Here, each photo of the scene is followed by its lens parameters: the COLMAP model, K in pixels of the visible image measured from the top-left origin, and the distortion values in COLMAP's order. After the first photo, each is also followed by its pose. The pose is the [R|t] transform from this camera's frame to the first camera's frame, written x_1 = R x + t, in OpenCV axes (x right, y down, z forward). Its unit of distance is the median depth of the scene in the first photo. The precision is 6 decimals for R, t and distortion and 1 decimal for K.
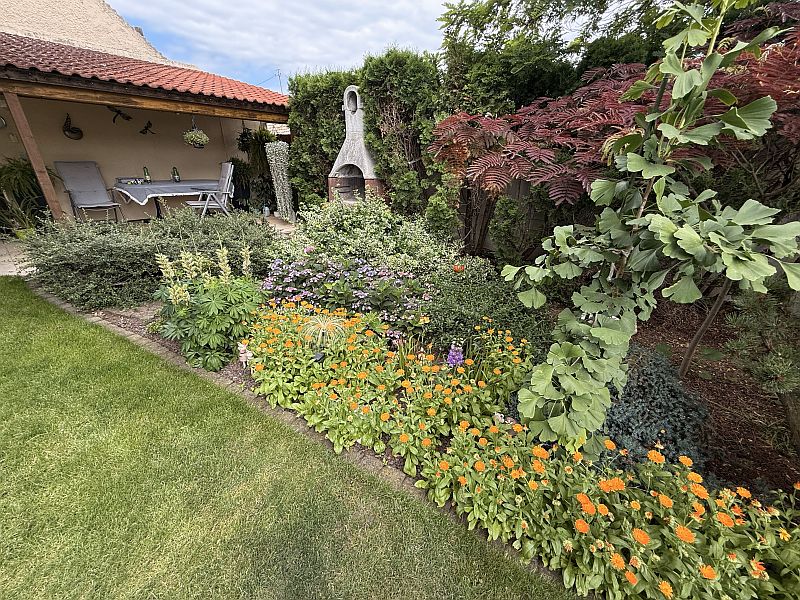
lens RADIAL K [[319.7, 0, 397.6], [0, 319.7, 300.5], [0, 0, 1]] dist [-0.003730, 0.000088]
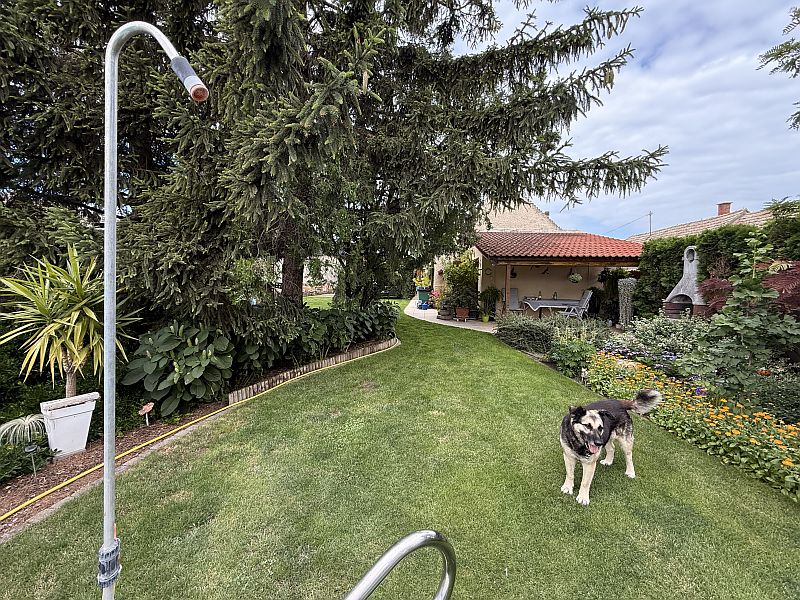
lens RADIAL K [[319.7, 0, 398.3], [0, 319.7, 297.6], [0, 0, 1]] dist [-0.003730, 0.000088]
pose [[0.564199, 0.042567, -0.824541, 0.289533], [-0.337800, 0.923160, -0.183484, 0.254427], [0.753373, 0.382051, 0.535225, -0.658486]]
